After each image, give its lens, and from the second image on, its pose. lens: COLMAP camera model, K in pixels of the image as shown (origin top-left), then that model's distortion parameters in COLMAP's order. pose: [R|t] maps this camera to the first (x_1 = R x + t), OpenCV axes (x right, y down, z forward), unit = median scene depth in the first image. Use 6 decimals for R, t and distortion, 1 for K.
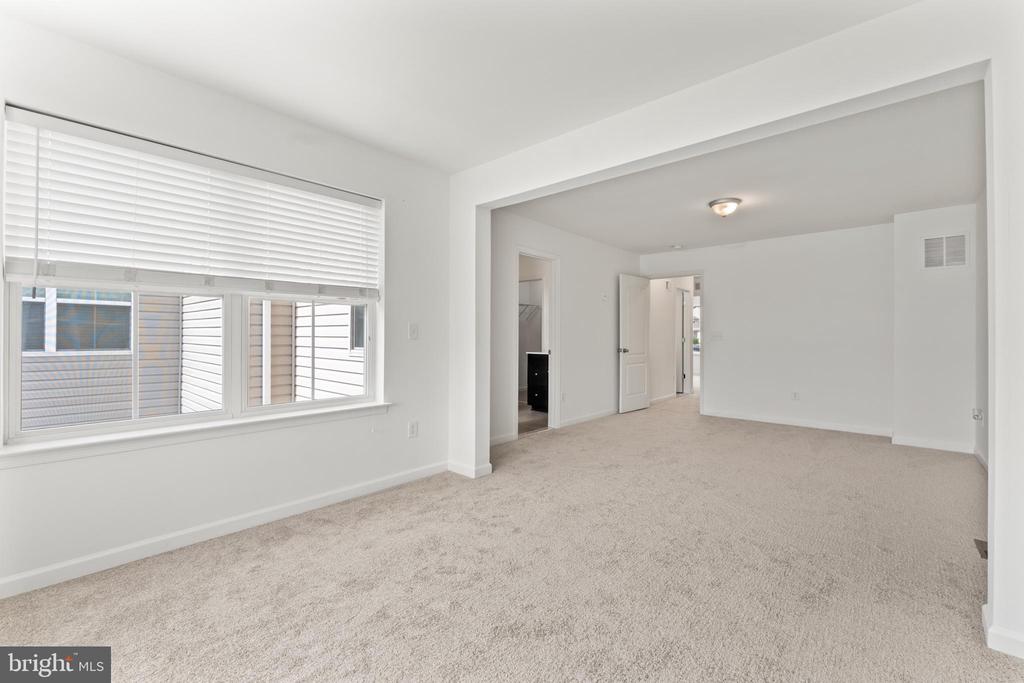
lens RADIAL K [[430.3, 0, 511.1], [0, 430.3, 338.1], [0, 0, 1]] dist [-0.000415, -0.000212]
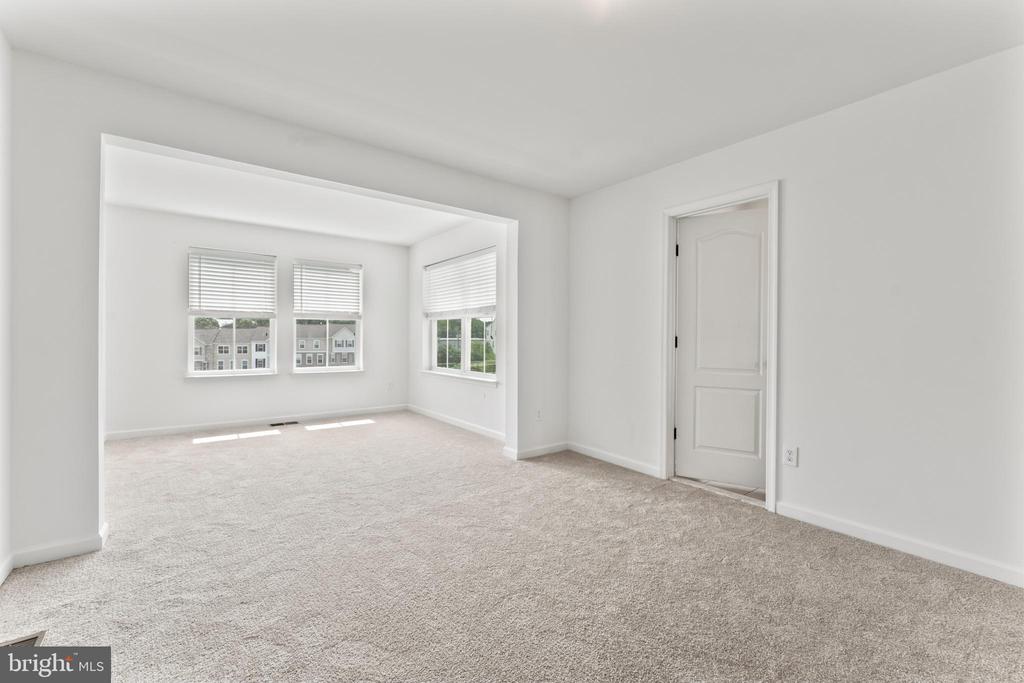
lens RADIAL K [[430.3, 0, 511.1], [0, 430.3, 338.1], [0, 0, 1]] dist [-0.000415, -0.000212]
pose [[-0.184682, -0.005210, -0.982785, 0.781527], [-0.011261, 0.999932, -0.003185, 0.005185], [0.982734, 0.010479, -0.184728, 0.893272]]
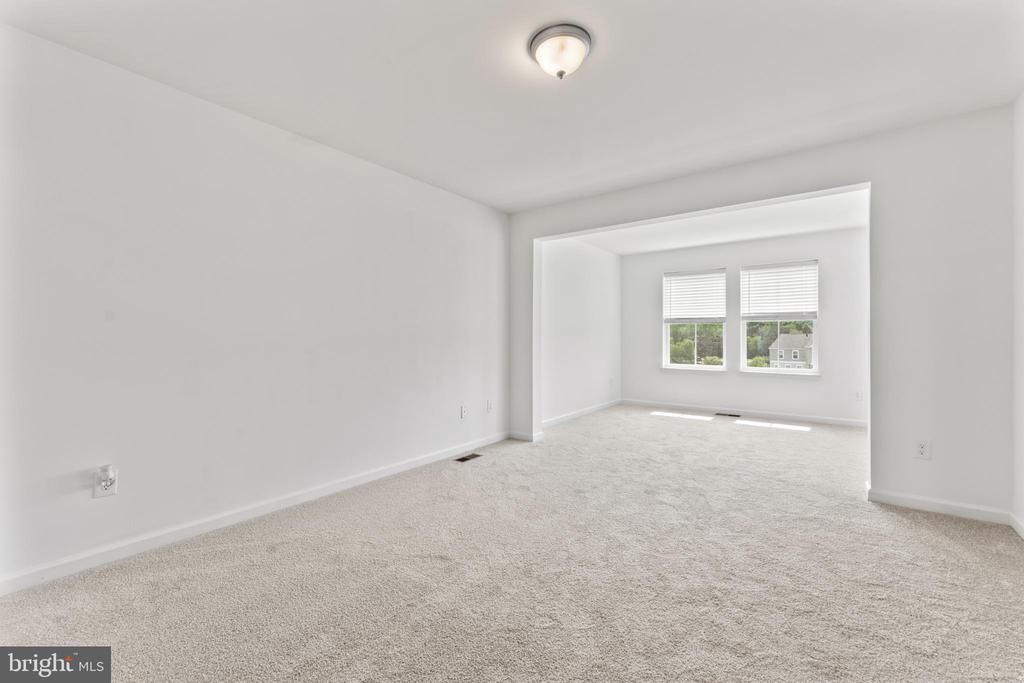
lens RADIAL K [[430.3, 0, 511.1], [0, 430.3, 338.1], [0, 0, 1]] dist [-0.000415, -0.000212]
pose [[-0.995438, -0.007281, -0.095129, 0.540830], [-0.007802, 0.999957, 0.005097, 0.002405], [0.095087, 0.005816, -0.995452, 1.328235]]
